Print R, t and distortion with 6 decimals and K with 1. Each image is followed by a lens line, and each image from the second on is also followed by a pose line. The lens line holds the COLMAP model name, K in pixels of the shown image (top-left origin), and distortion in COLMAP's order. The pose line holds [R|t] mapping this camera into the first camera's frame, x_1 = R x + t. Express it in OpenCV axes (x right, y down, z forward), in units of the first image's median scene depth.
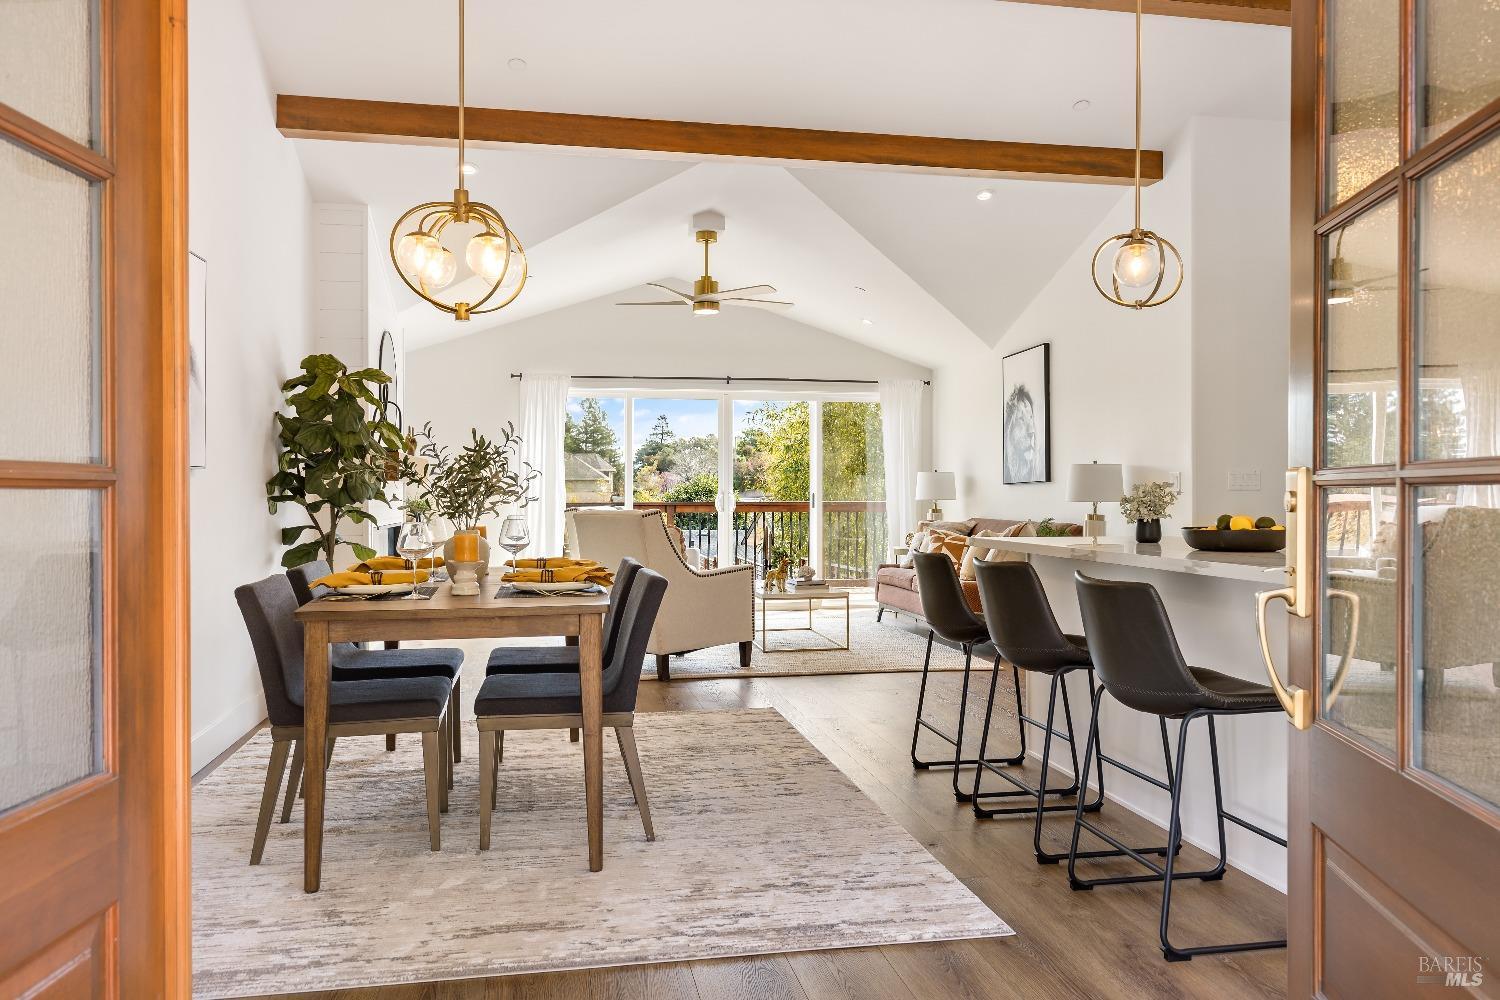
lens RADIAL K [[1118.9, 0, 752.5], [0, 1118.9, 501.8], [0, 0, 1]] dist [0.003603, 0.000441]
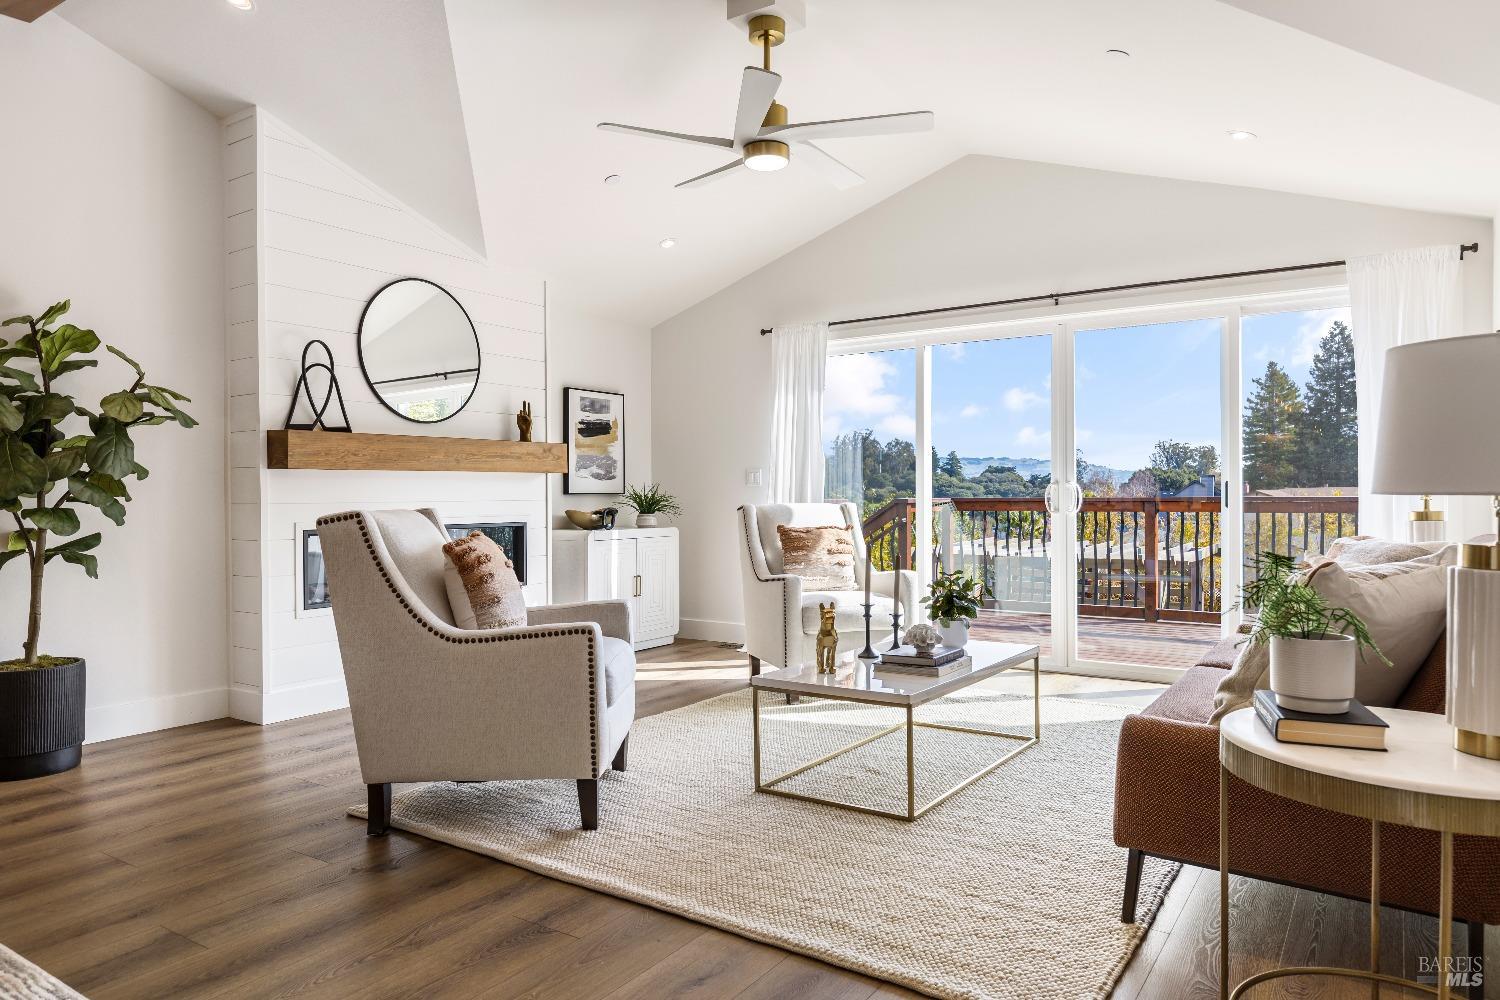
lens RADIAL K [[952.6, 0, 749.0], [0, 952.6, 502.2], [0, 0, 1]] dist [-0.011551, -0.001725]
pose [[0.712939, -0.000981, -0.701225, 0.289503], [0.002280, 0.999997, 0.000919, 0.003147], [0.701222, -0.002254, 0.712939, 0.648882]]
